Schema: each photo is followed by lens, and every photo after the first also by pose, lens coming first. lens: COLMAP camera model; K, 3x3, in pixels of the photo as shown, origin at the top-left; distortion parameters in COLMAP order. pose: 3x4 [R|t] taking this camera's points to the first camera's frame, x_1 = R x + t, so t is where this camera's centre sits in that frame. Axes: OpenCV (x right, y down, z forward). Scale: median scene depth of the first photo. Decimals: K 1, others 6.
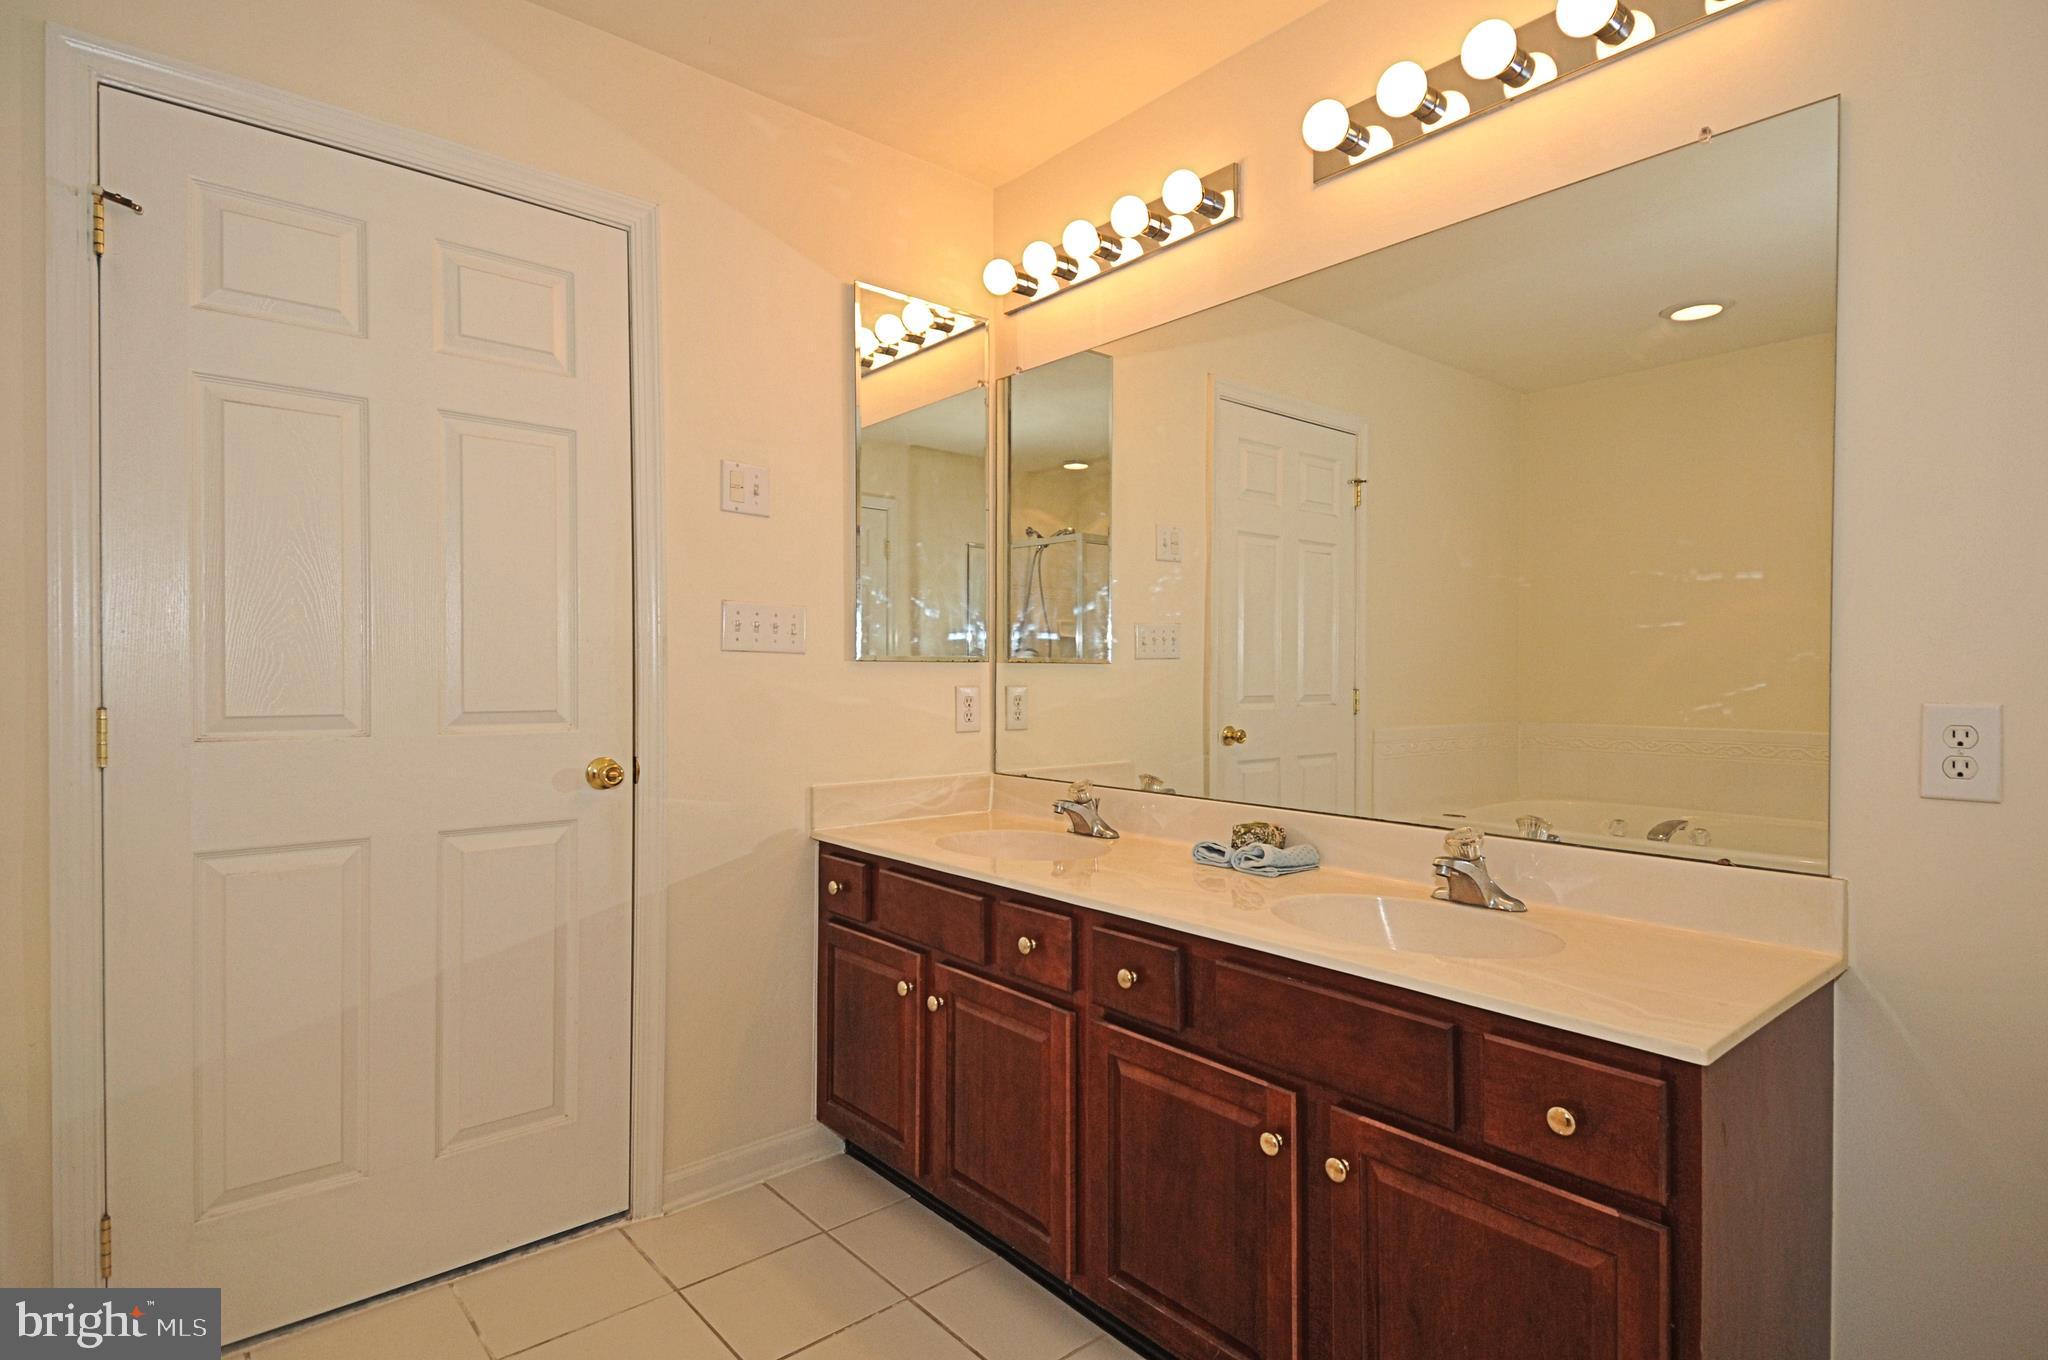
lens RADIAL K [[1041.3, 0, 1041.2], [0, 1041.3, 680.4], [0, 0, 1]] dist [0.094114, -0.063479]
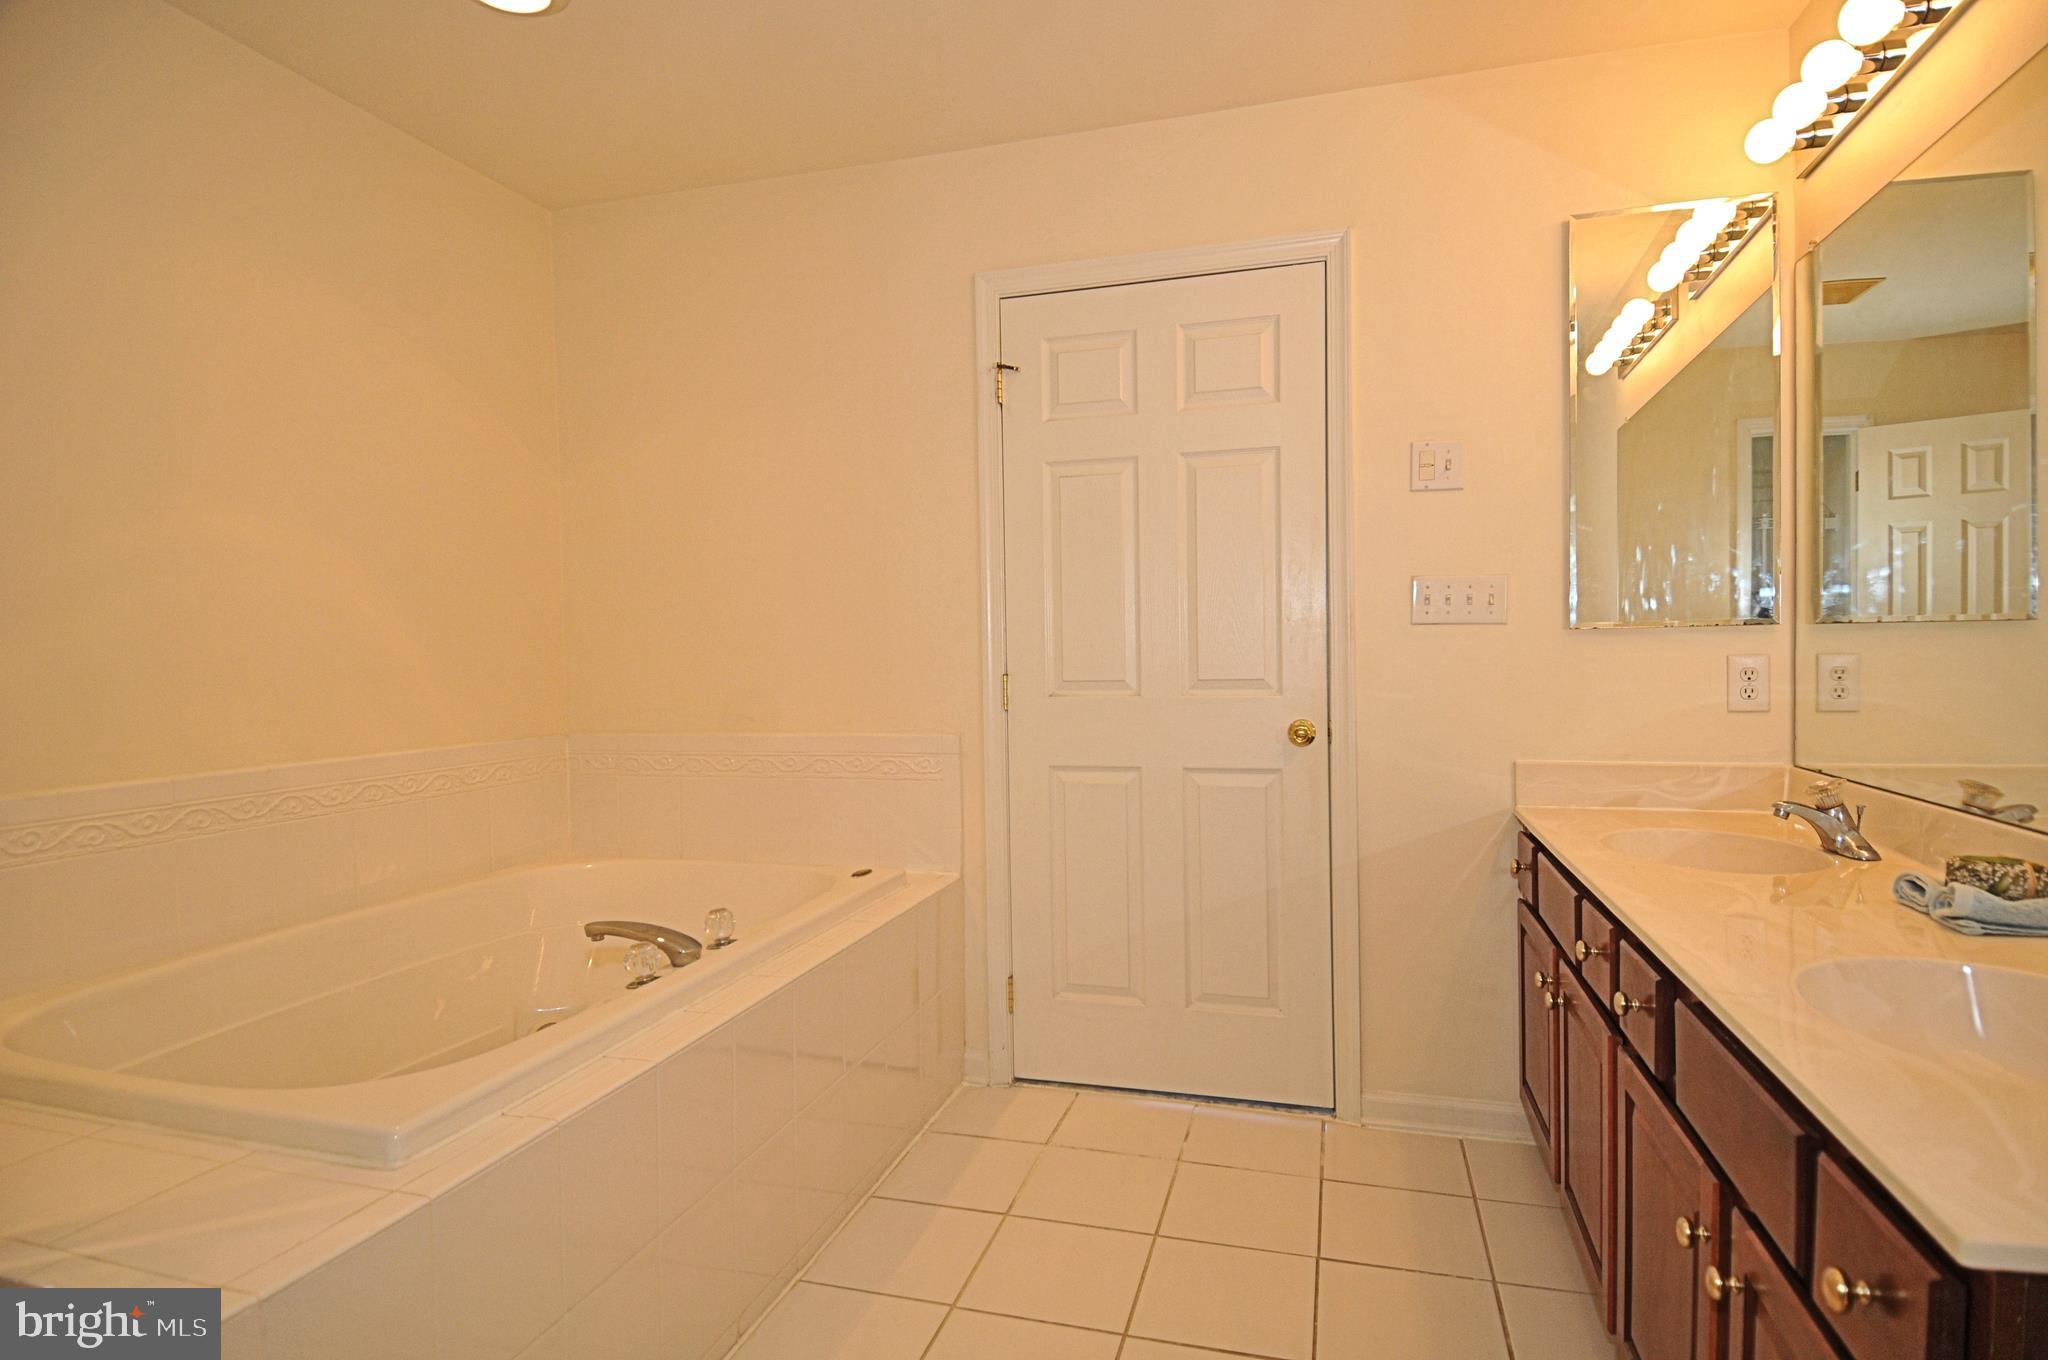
lens RADIAL K [[1053.3, 0, 1042.7], [0, 1053.3, 680.8], [0, 0, 1]] dist [0.059587, -0.064777]
pose [[0.543019, 0.009770, -0.839663, 0.422451], [0.012260, 0.999733, 0.019561, 0.003191], [0.839631, -0.020917, 0.542755, 0.120304]]
